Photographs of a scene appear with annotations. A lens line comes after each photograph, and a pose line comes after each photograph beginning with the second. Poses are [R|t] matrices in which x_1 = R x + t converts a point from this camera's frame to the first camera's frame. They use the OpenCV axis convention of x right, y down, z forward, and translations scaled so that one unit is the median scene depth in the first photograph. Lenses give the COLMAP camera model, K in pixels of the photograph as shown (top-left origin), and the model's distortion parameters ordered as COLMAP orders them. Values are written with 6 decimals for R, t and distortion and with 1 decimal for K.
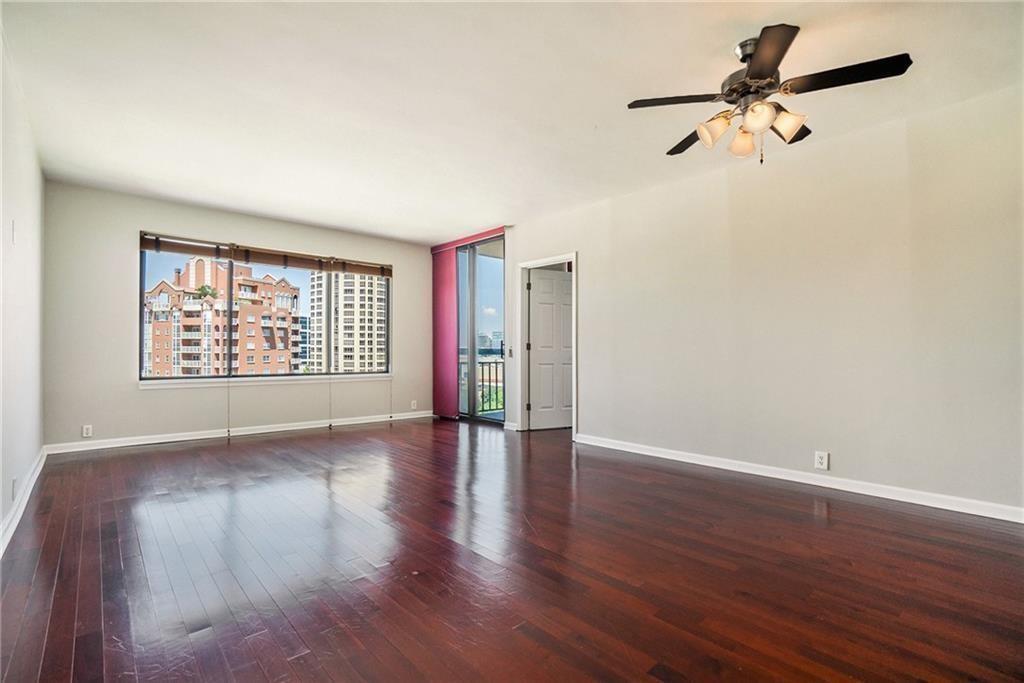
lens RADIAL K [[482.2, 0, 484.1], [0, 482.2, 351.1], [0, 0, 1]] dist [-0.054469, 0.025555]
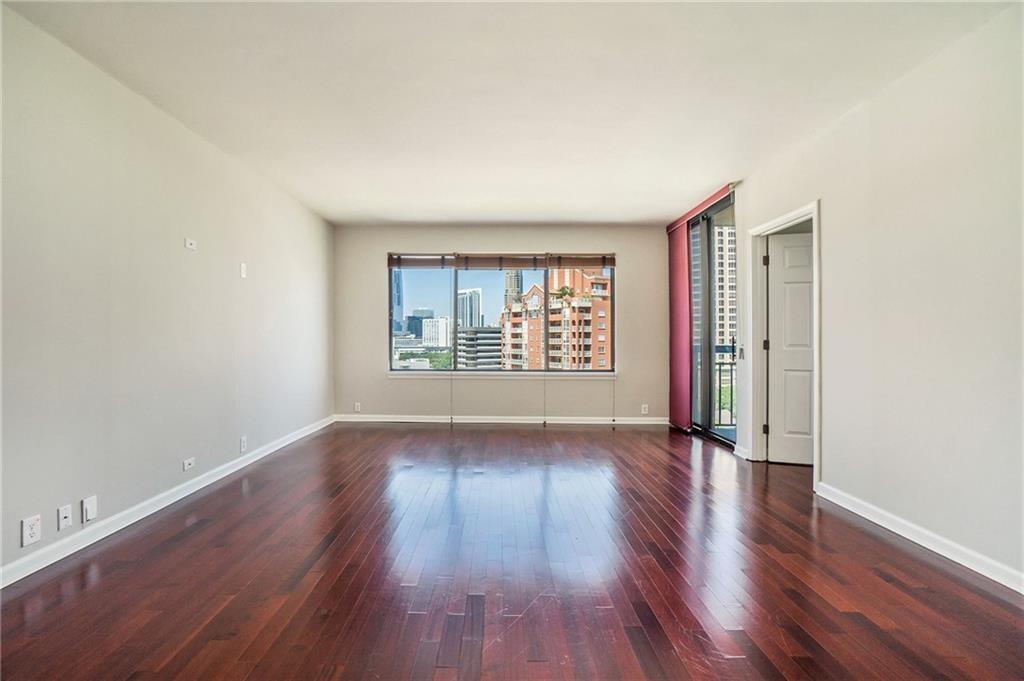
lens RADIAL K [[463.7, 0, 494.4], [0, 463.7, 340.1], [0, 0, 1]] dist [-0.054591, 0.021950]
pose [[0.751543, -0.006448, -0.659653, 0.209494], [0.004659, 0.999979, -0.004466, -0.012369], [0.659668, 0.000283, 0.751557, 0.195472]]
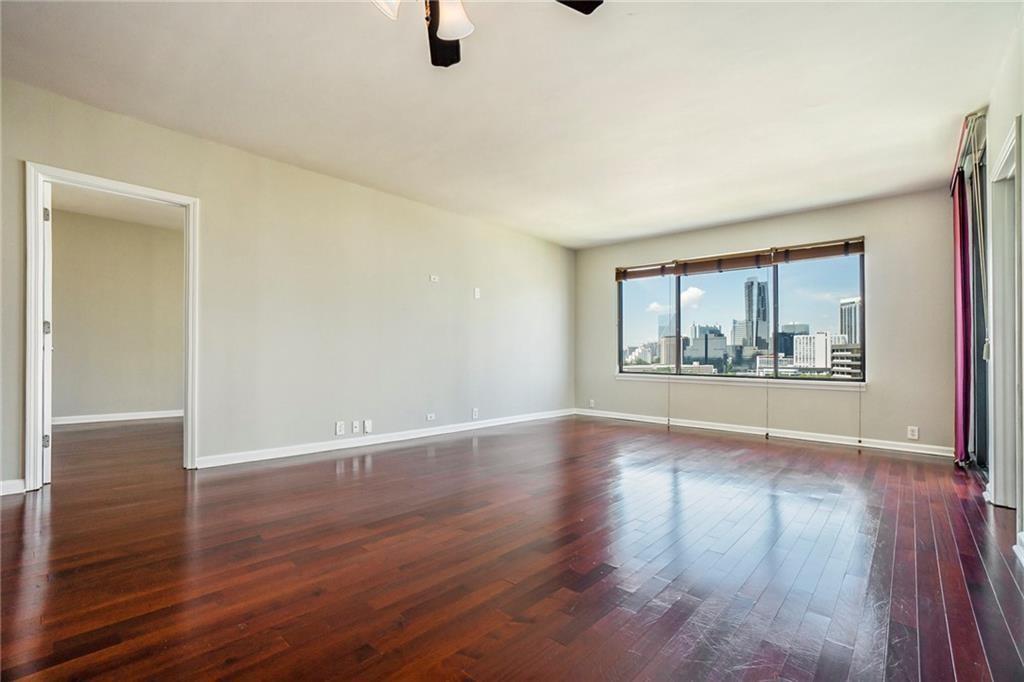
lens RADIAL K [[463.7, 0, 494.4], [0, 463.7, 340.6], [0, 0, 1]] dist [-0.054591, 0.021950]
pose [[0.096298, -0.040648, -0.994522, 0.437078], [-0.012291, 0.999041, -0.042023, 0.018046], [0.995277, 0.016270, 0.095706, 0.372476]]
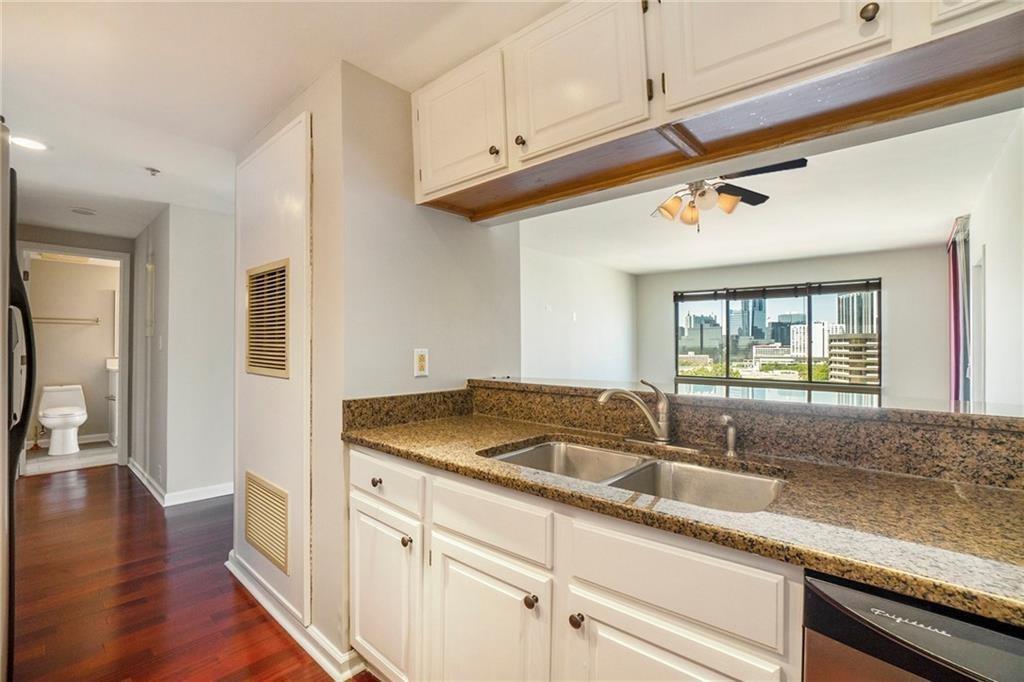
lens RADIAL K [[468.8, 0, 474.4], [0, 468.8, 338.7], [0, 0, 1]] dist [-0.053772, 0.018633]
pose [[0.079467, -0.023400, -0.996563, 0.666895], [-0.005913, 0.999696, -0.023945, -0.026821], [0.996820, 0.007795, 0.079304, 0.097959]]
